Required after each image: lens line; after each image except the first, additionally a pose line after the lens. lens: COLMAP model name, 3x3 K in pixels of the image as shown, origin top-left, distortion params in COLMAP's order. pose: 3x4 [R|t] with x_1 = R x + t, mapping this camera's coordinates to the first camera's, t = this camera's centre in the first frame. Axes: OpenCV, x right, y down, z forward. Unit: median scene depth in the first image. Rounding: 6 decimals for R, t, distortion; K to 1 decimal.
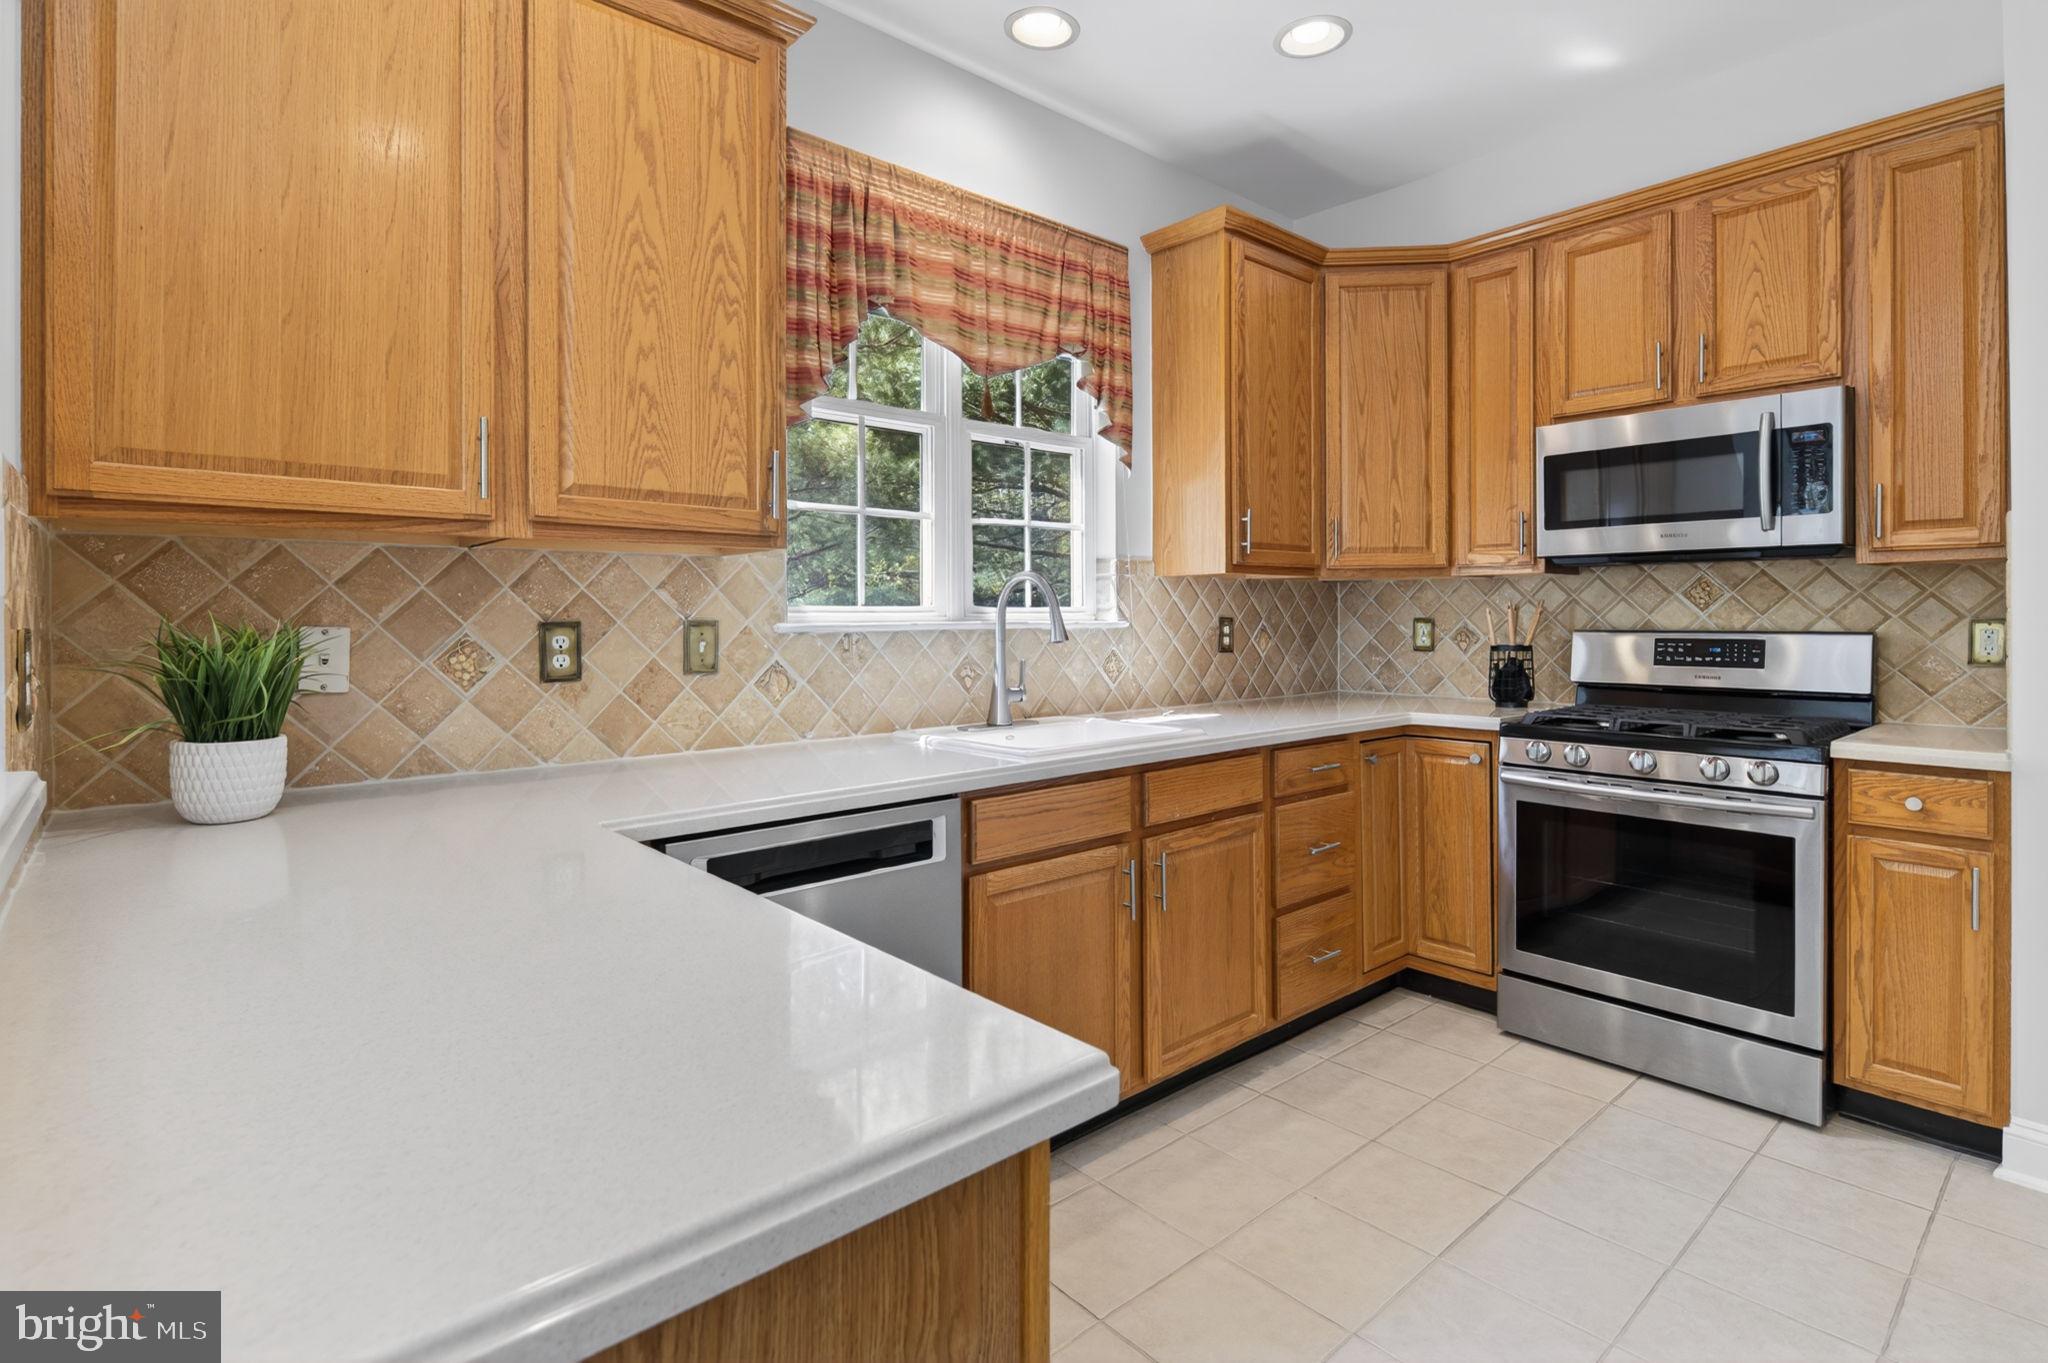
lens RADIAL K [[1002.2, 0, 1037.0], [0, 1002.2, 614.4], [0, 0, 1]] dist [0.010070, -0.001894]
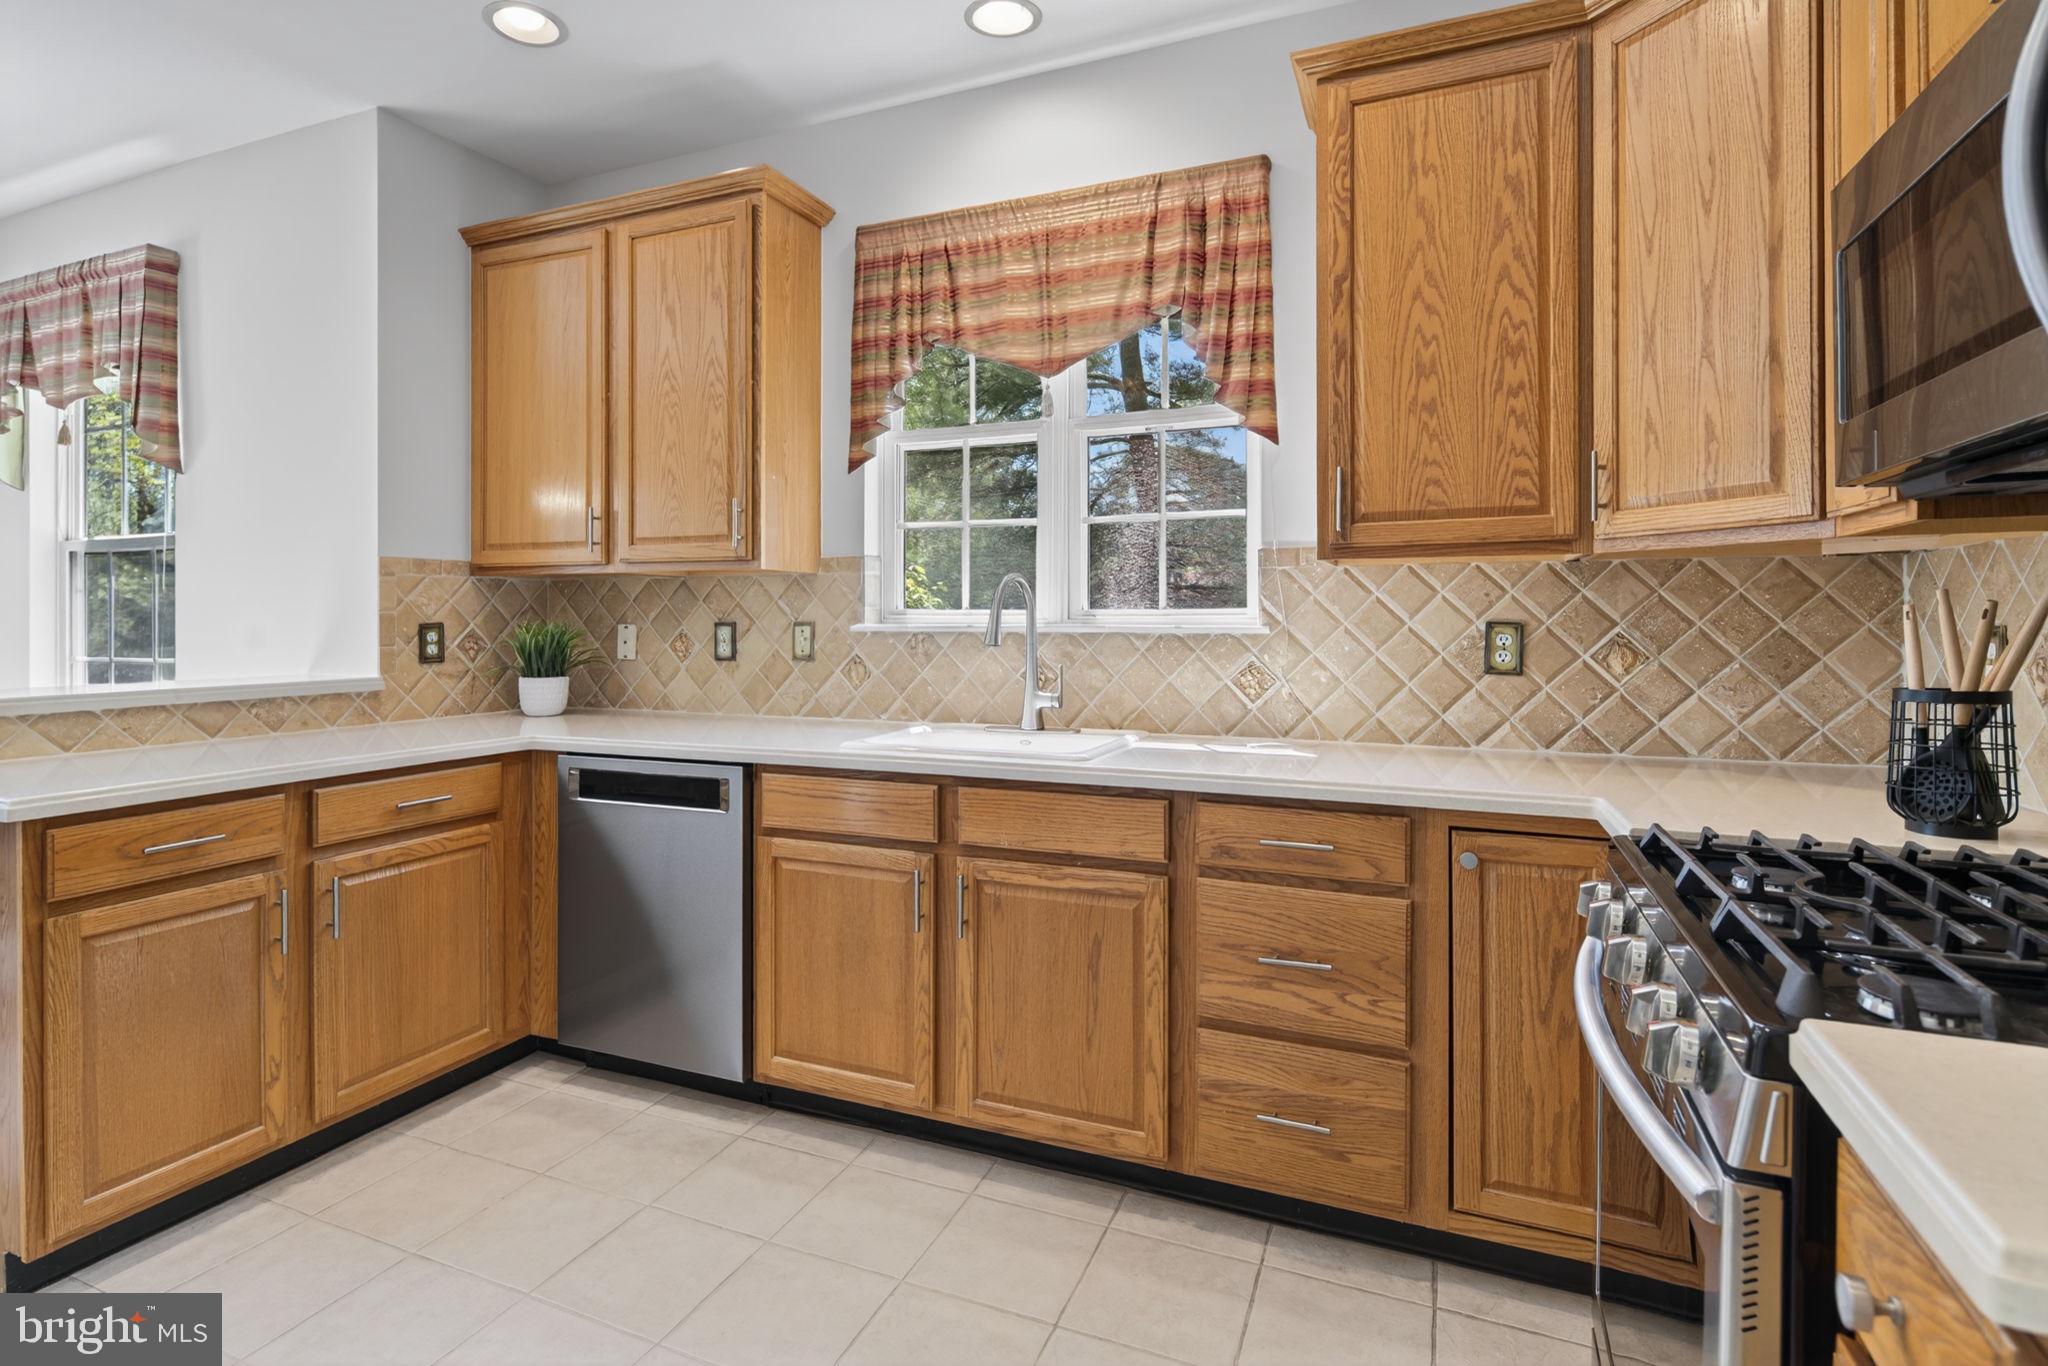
lens RADIAL K [[1002.2, 0, 1020.9], [0, 1002.2, 622.8], [0, 0, 1]] dist [0.010070, -0.001894]
pose [[0.430344, 0.004695, -0.902653, 0.940648], [-0.000567, 0.999988, 0.004931, 0.000435], [0.902665, -0.001610, 0.430342, 0.624481]]
